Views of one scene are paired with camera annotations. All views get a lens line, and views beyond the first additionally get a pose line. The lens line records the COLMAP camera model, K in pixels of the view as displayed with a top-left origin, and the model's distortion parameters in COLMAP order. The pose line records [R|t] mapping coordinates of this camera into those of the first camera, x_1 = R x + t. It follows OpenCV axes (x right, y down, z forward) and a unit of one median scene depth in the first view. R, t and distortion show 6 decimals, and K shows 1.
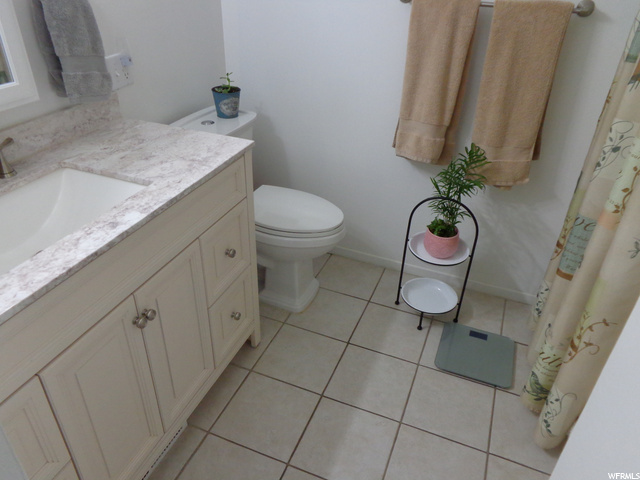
lens RADIAL K [[480.3, 0, 318.8], [0, 480.3, 239.6], [0, 0, 1]] dist [0.002641, -0.004007]
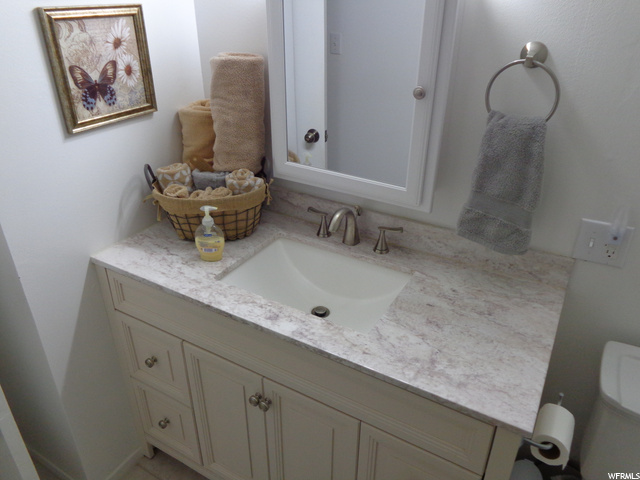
lens RADIAL K [[480.3, 0, 320.2], [0, 480.3, 239.8], [0, 0, 1]] dist [0.002641, -0.004007]
pose [[-0.137686, 0.442327, -0.886222, 0.326202], [-0.545607, 0.712884, 0.440579, -0.526058], [0.826653, 0.544190, 0.143183, 0.656042]]
